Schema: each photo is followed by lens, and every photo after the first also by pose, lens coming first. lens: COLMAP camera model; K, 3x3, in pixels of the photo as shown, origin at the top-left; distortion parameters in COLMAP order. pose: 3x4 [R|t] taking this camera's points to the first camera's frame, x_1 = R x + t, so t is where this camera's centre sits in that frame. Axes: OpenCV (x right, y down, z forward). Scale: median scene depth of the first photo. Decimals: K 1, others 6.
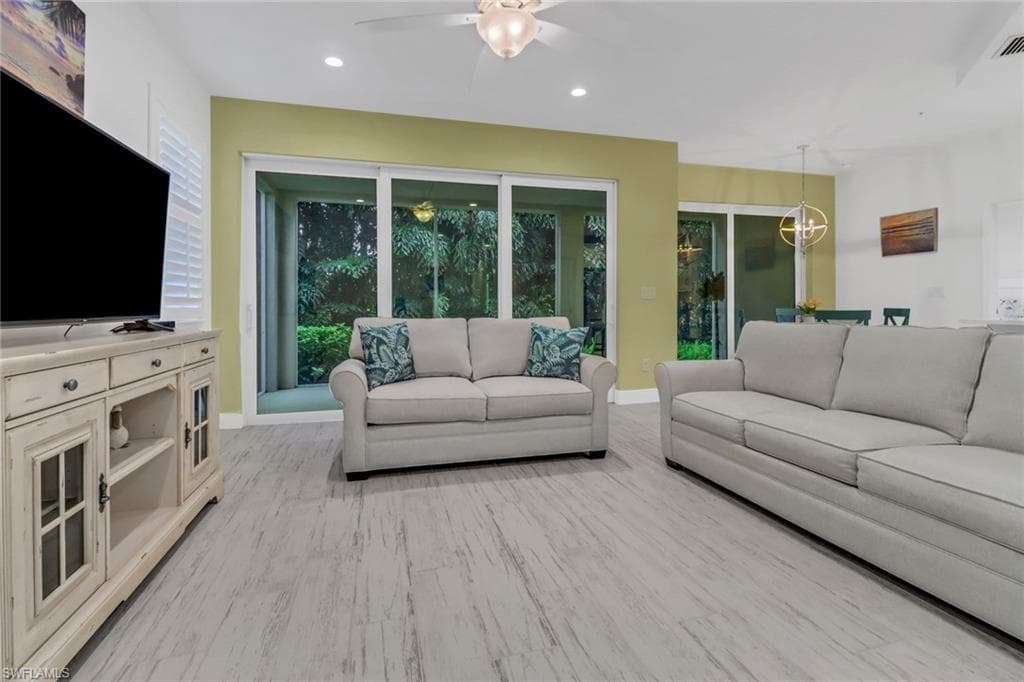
lens RADIAL K [[480.6, 0, 512.0], [0, 480.6, 308.4], [0, 0, 1]] dist [-0.000195, -0.001362]
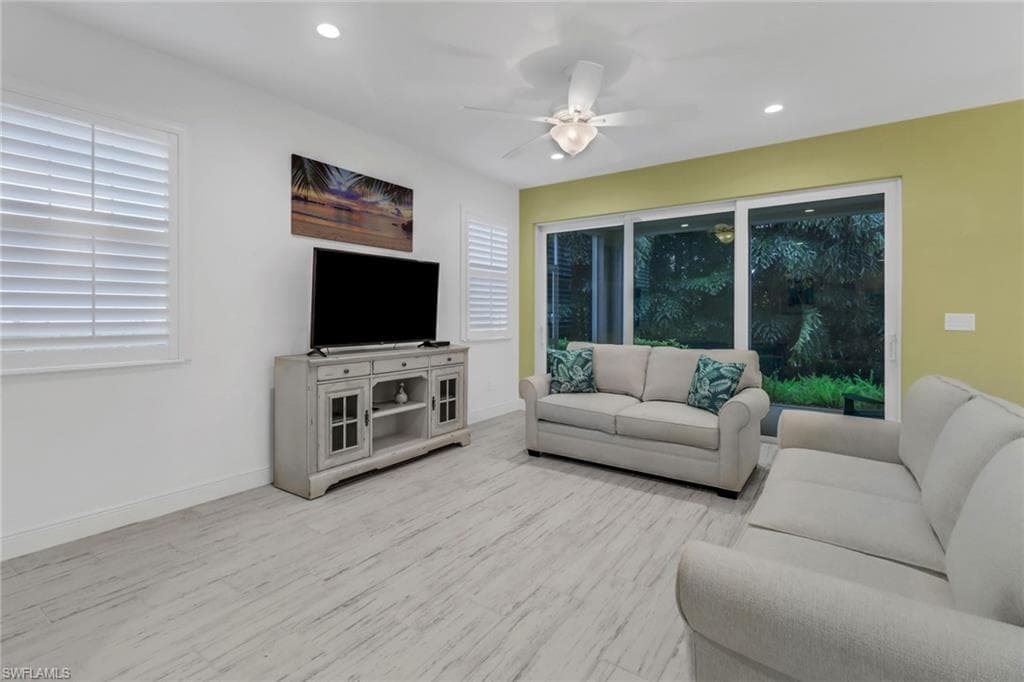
lens RADIAL K [[475.9, 0, 508.0], [0, 475.9, 314.4], [0, 0, 1]] dist [0.002373, -0.000455]
pose [[0.631135, 0.006062, -0.775649, 0.778734], [-0.007961, 0.999967, 0.001337, -0.074494], [0.775632, 0.005331, 0.631163, 0.033606]]
